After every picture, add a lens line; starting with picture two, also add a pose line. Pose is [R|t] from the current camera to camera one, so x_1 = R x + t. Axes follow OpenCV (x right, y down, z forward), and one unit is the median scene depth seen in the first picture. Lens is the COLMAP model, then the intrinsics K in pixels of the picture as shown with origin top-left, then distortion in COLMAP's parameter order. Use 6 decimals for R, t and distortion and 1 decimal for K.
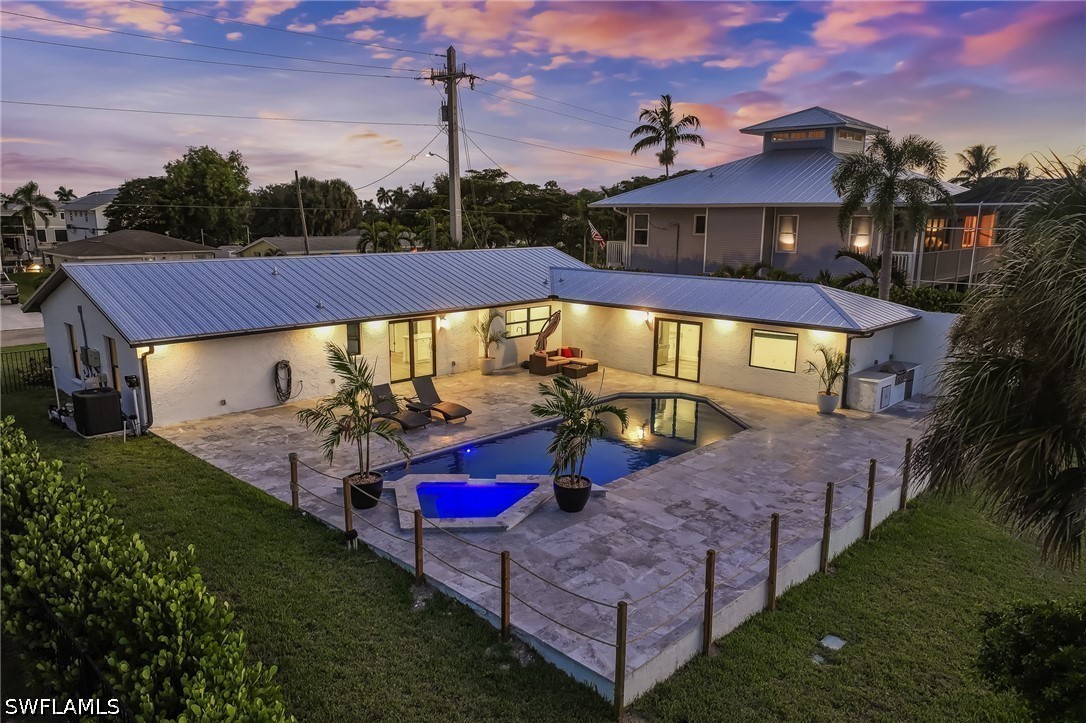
lens RADIAL K [[756.2, 0, 540.7], [0, 756.2, 339.8], [0, 0, 1]] dist [0.004937, -0.000226]
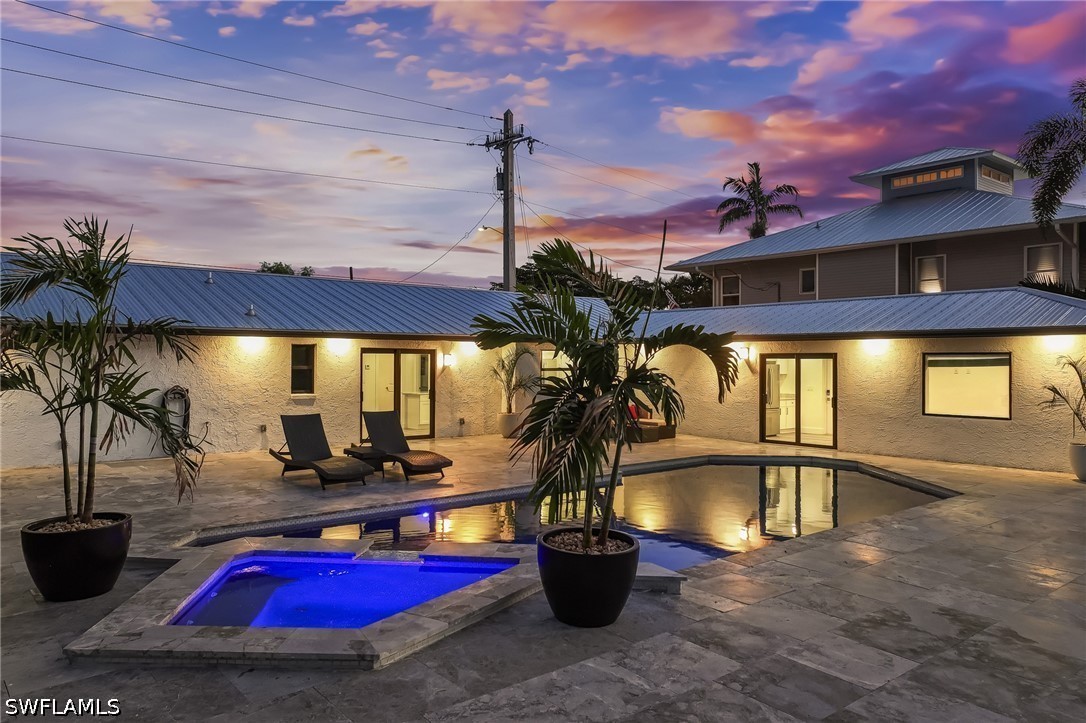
lens RADIAL K [[756.2, 0, 540.7], [0, 756.2, 339.8], [0, 0, 1]] dist [0.004937, -0.000226]
pose [[0.993806, -0.007600, -0.110869, 0.035302], [-0.012919, 0.982994, -0.183182, 0.090758], [0.110375, 0.183480, 0.976807, 0.350798]]
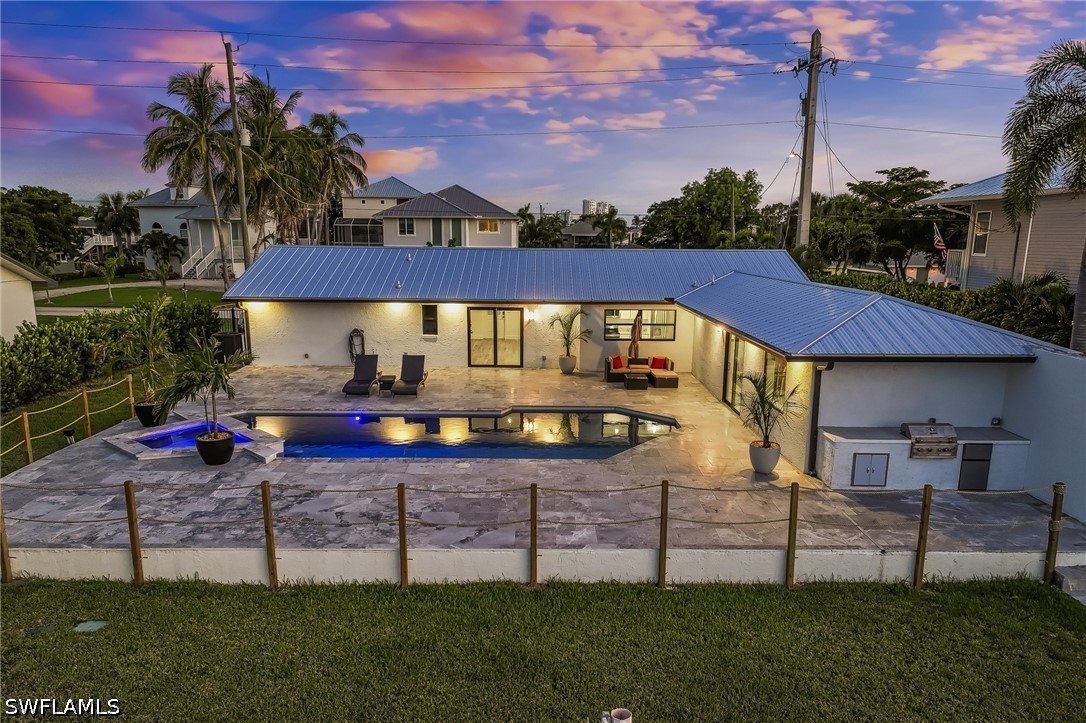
lens RADIAL K [[756.2, 0, 540.7], [0, 756.2, 339.8], [0, 0, 1]] dist [0.004937, -0.000226]
pose [[0.705902, 0.095533, -0.701838, 0.617934], [-0.117715, 0.992906, 0.016757, -0.008551], [0.698460, 0.070788, 0.712140, 0.319957]]
